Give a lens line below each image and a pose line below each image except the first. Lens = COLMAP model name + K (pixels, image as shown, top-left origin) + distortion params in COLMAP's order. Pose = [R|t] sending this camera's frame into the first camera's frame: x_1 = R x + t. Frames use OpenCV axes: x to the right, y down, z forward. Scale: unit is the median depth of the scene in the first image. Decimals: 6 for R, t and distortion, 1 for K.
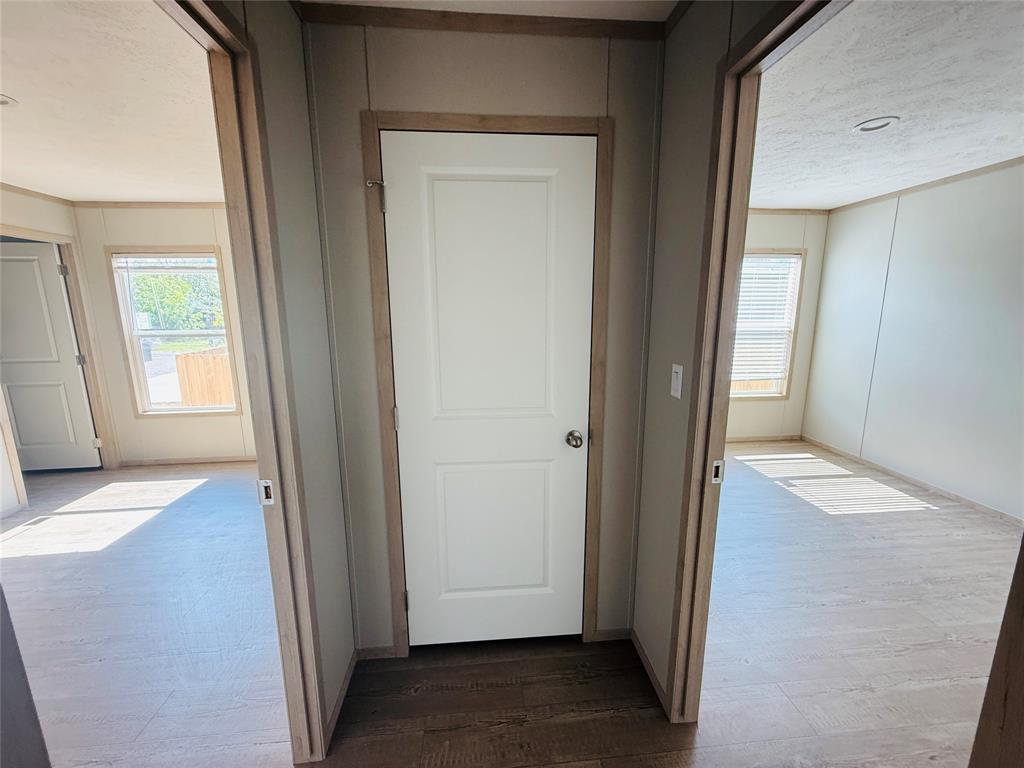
lens RADIAL K [[408.8, 0, 508.1], [0, 408.8, 387.0], [0, 0, 1]] dist [-0.000444, 0.001331]
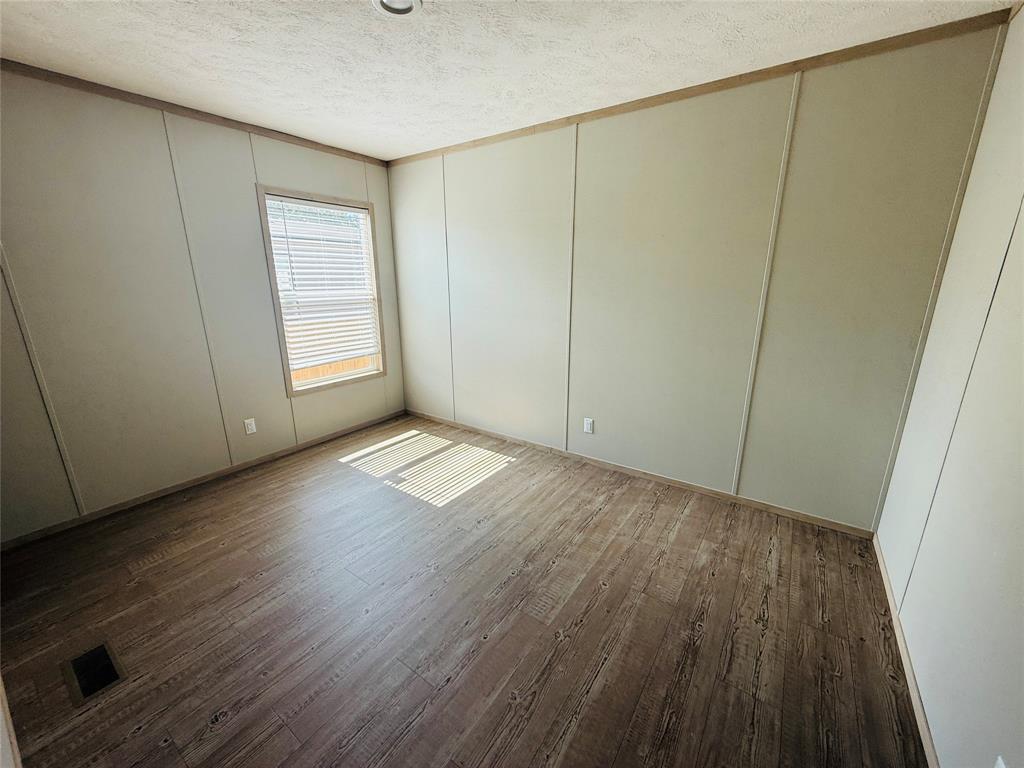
lens RADIAL K [[408.8, 0, 510.3], [0, 408.8, 379.6], [0, 0, 1]] dist [-0.000444, 0.001331]
pose [[0.642542, -0.179248, 0.744990, 0.233867], [0.139874, 0.983356, 0.115961, -0.032980], [-0.753376, 0.029695, 0.656919, 0.250945]]
